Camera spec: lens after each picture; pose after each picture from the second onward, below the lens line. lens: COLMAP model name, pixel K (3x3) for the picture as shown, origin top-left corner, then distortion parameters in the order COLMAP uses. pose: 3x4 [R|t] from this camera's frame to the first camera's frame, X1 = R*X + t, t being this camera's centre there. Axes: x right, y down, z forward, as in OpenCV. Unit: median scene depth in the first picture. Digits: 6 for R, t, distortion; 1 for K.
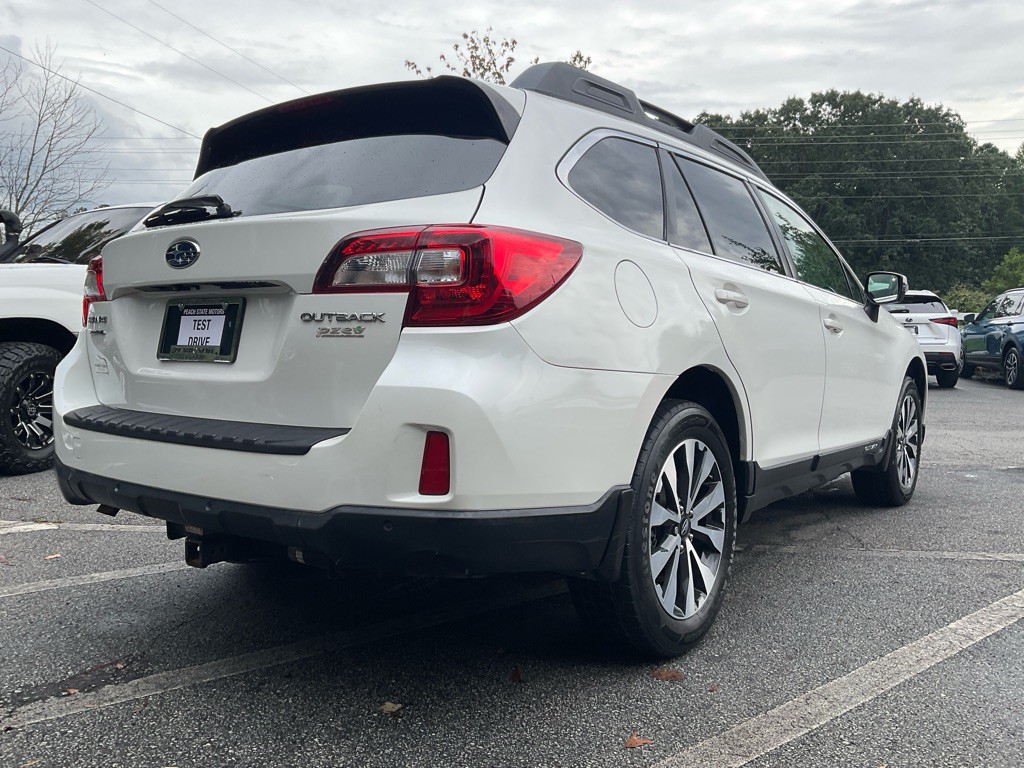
lens RADIAL K [[845.8, 0, 512.0], [0, 845.8, 384.0], [0, 0, 1]] dist [0.085622, -0.092036]
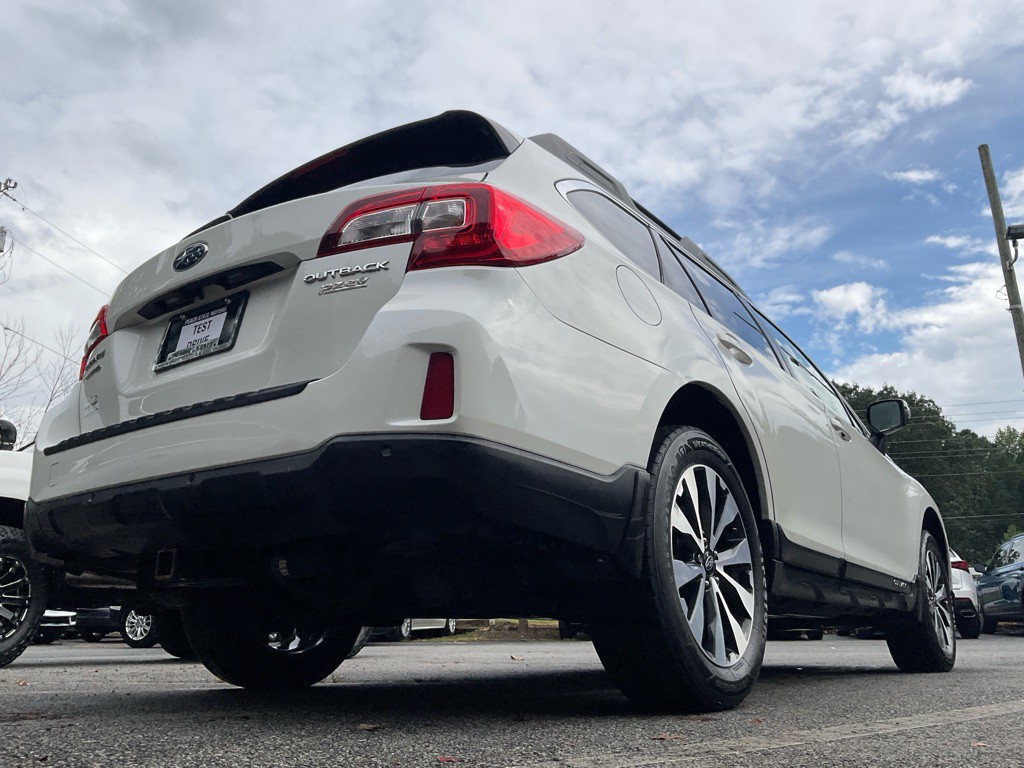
lens RADIAL K [[867.7, 0, 490.0], [0, 867.7, 384.0], [0, 0, 1]] dist [-0.004507, -0.010895]
pose [[0.999856, -0.011257, -0.012728, -0.016982], [0.006519, 0.945869, -0.324484, 0.324850], [0.015692, 0.324354, 0.945806, 0.074097]]
